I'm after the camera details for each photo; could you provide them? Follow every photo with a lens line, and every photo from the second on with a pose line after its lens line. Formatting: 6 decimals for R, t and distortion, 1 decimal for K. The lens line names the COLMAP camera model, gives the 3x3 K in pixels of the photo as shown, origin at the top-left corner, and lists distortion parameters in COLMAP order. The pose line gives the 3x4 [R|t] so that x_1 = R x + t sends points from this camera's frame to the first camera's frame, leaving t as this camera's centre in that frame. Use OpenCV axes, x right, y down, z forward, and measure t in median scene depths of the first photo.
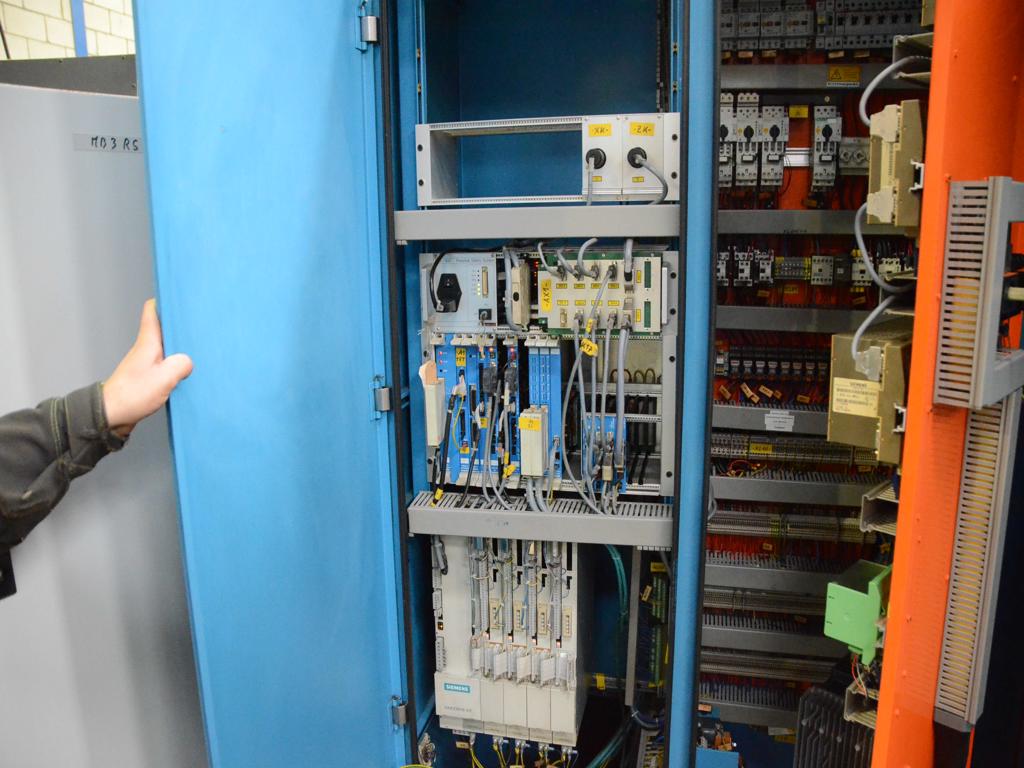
lens RADIAL K [[802.8, 0, 511.2], [0, 802.8, 346.7], [0, 0, 1]] dist [-0.122609, 0.100686]
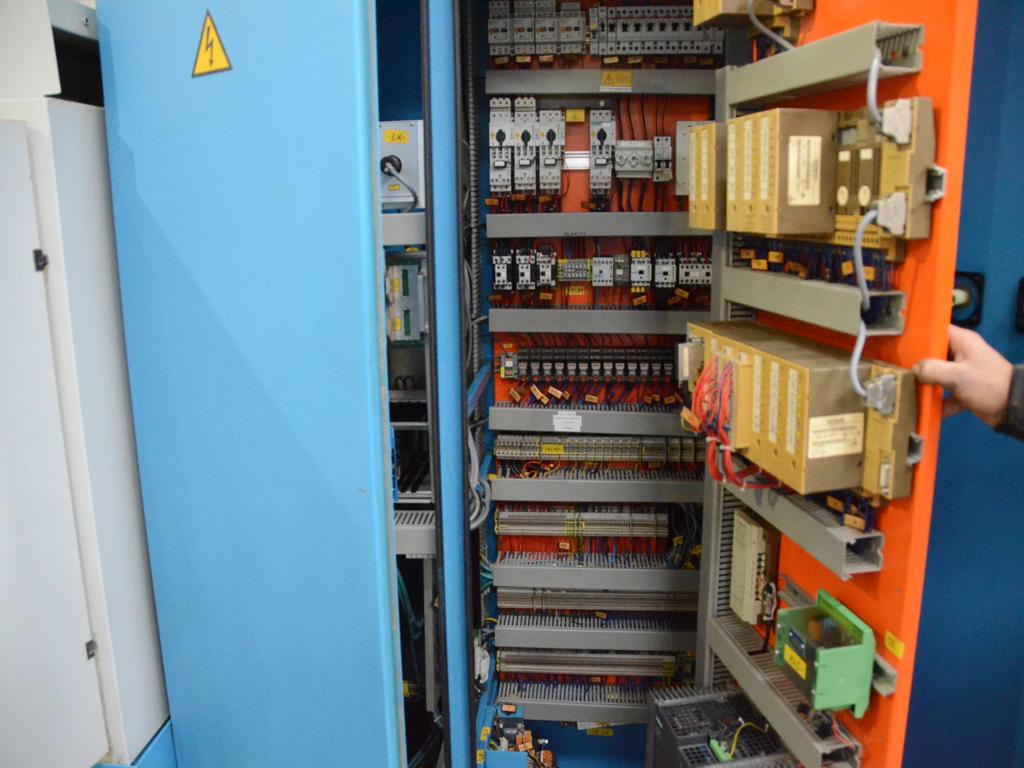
lens RADIAL K [[802.8, 0, 511.2], [0, 802.8, 346.7], [0, 0, 1]] dist [-0.122609, 0.100686]
pose [[0.990591, -0.030358, 0.133449, 0.137645], [0.030293, 0.999538, 0.002515, -0.006616], [-0.133464, 0.001551, 0.991052, -0.004818]]
